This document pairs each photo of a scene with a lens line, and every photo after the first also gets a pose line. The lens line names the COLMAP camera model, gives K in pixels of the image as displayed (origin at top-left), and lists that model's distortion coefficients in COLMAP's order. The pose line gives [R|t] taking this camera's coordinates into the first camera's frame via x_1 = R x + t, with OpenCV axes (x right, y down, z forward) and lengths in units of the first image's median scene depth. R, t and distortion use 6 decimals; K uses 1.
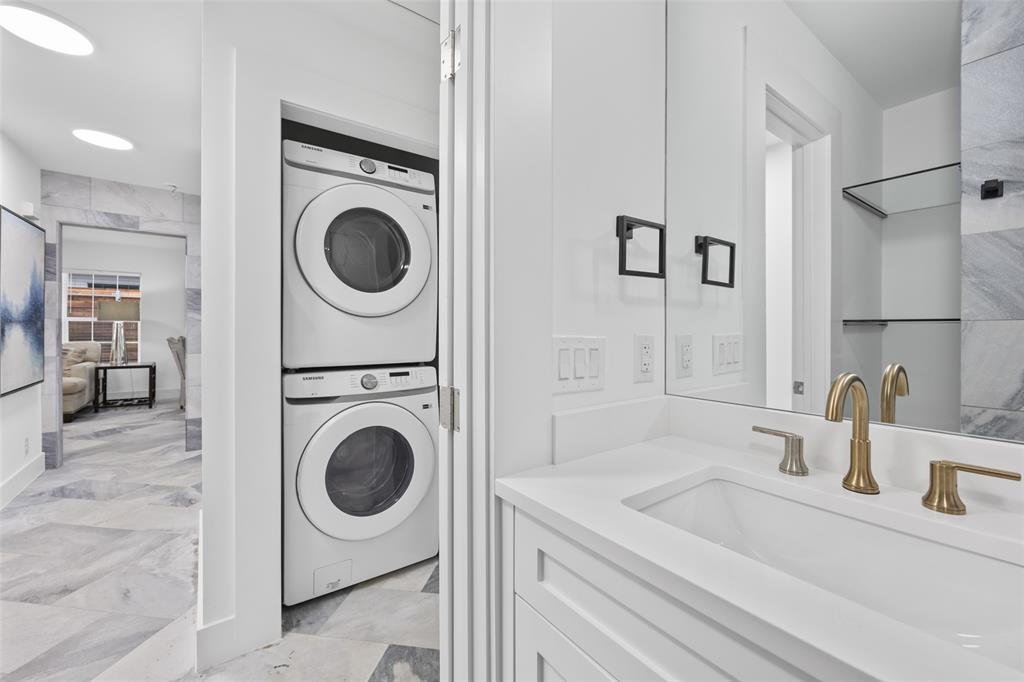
lens RADIAL K [[413.8, 0, 510.3], [0, 413.8, 329.4], [0, 0, 1]] dist [-0.001211, -0.000087]
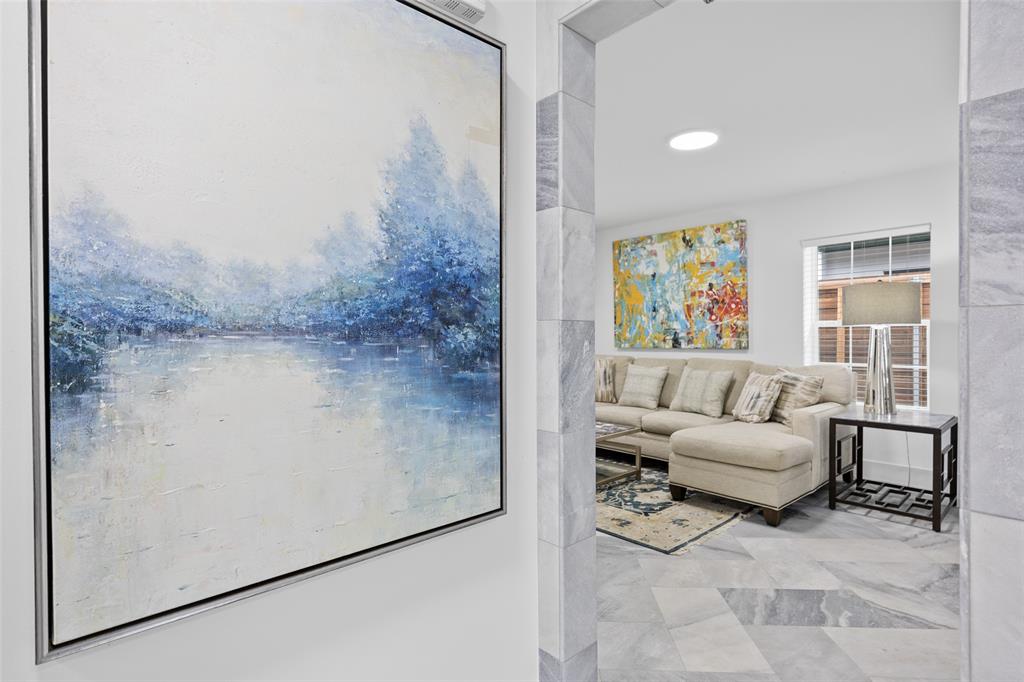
lens RADIAL K [[523.2, 0, 512.0], [0, 523.2, 341.0], [0, 0, 1]] dist [-0.000911, 0.000070]
pose [[0.100577, 0.002942, -0.994925, -0.751530], [0.004808, 0.999983, 0.003443, -0.011000], [0.994918, -0.005130, 0.100561, 1.007726]]
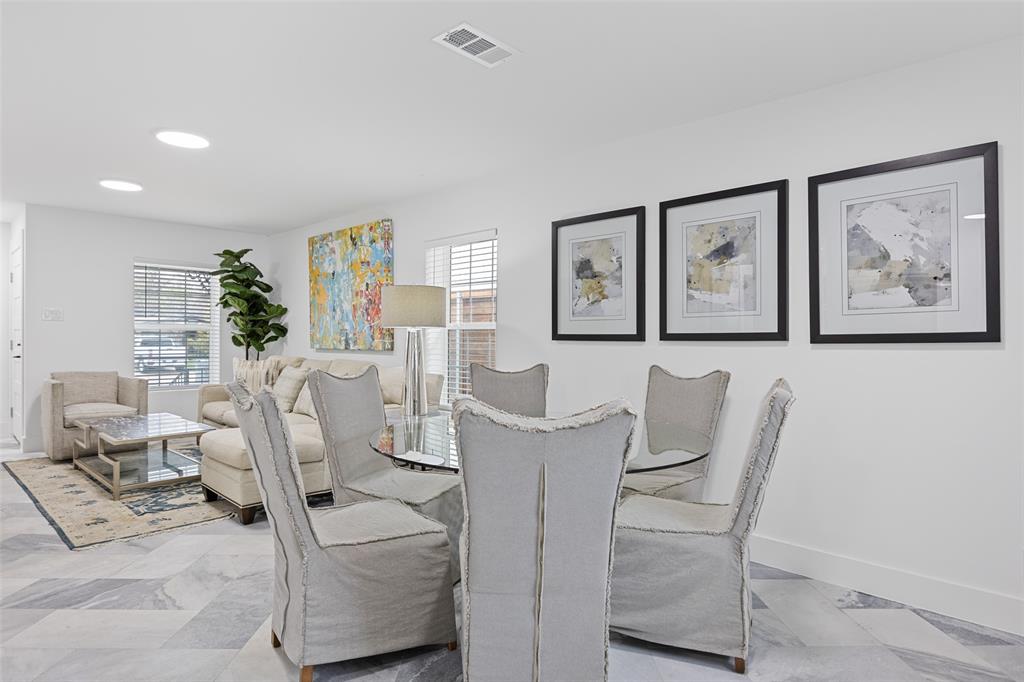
lens RADIAL K [[577.6, 0, 512.0], [0, 577.6, 341.0], [0, 0, 1]] dist [-0.001896, -0.000272]
pose [[0.164736, 0.000152, -0.986338, -0.501579], [-0.009173, 0.999957, -0.001378, -0.007948], [0.986295, 0.009274, 0.164730, 1.963128]]
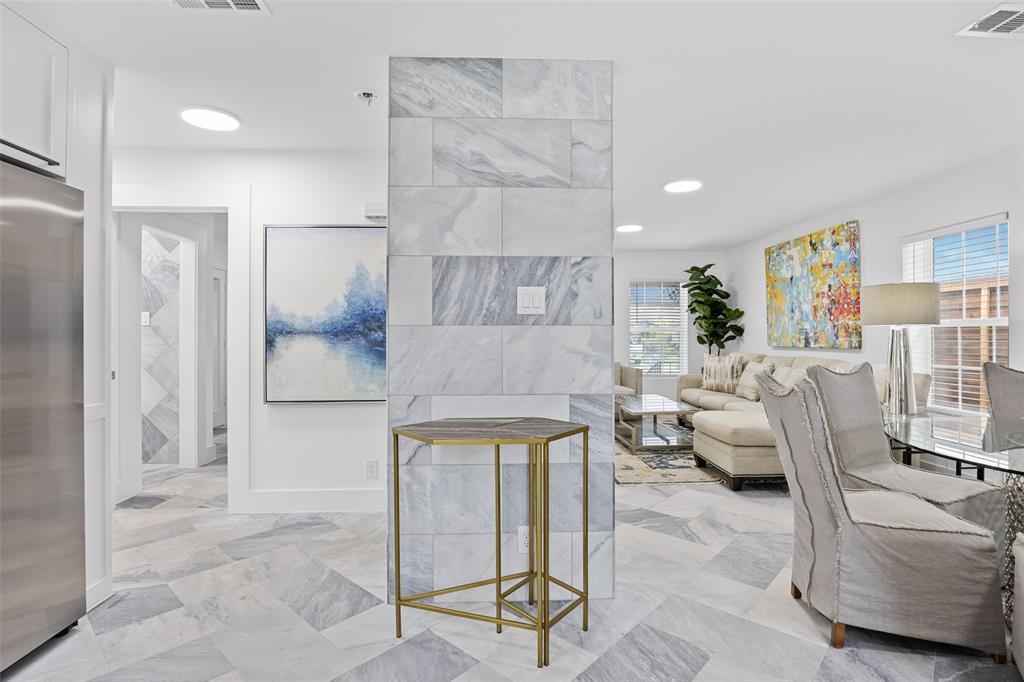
lens RADIAL K [[501.6, 0, 515.7], [0, 501.6, 334.9], [0, 0, 1]] dist [-0.012130, 0.000111]
pose [[-0.552452, -0.007040, -0.833515, -0.416450], [-0.003170, 0.999975, -0.006345, -0.007547], [0.833538, -0.000863, -0.552461, 1.858290]]
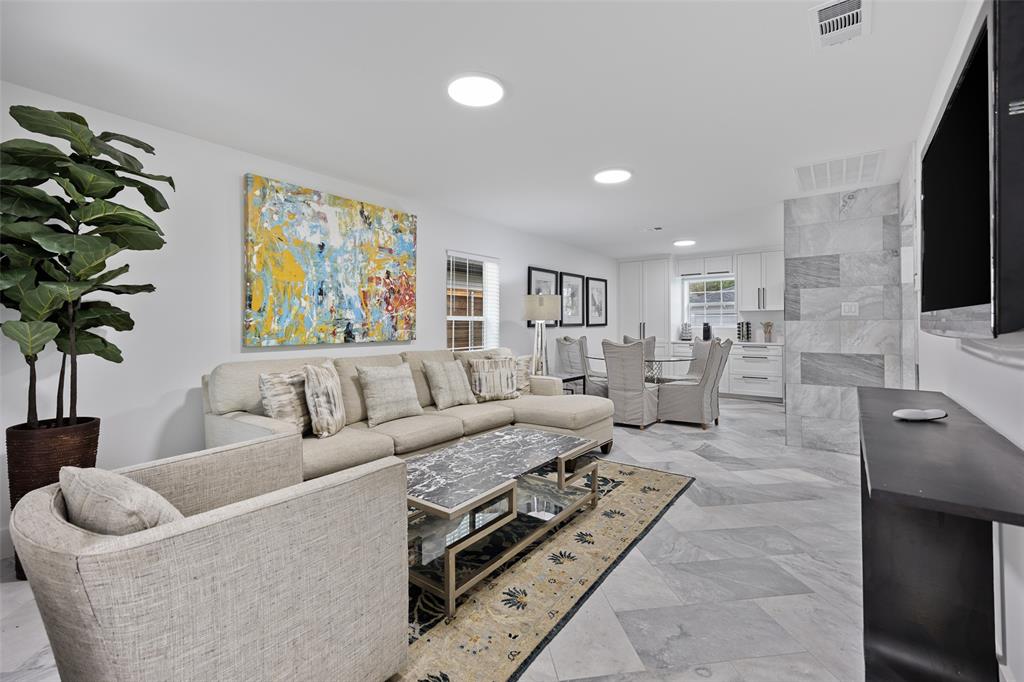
lens RADIAL K [[437.0, 0, 518.8], [0, 437.0, 321.2], [0, 0, 1]] dist [0.001208, 0.000143]
pose [[0.956792, -0.007066, 0.290689, -2.365776], [0.009949, 0.999915, -0.008443, -0.022550], [-0.290604, 0.010970, 0.956780, 0.450594]]
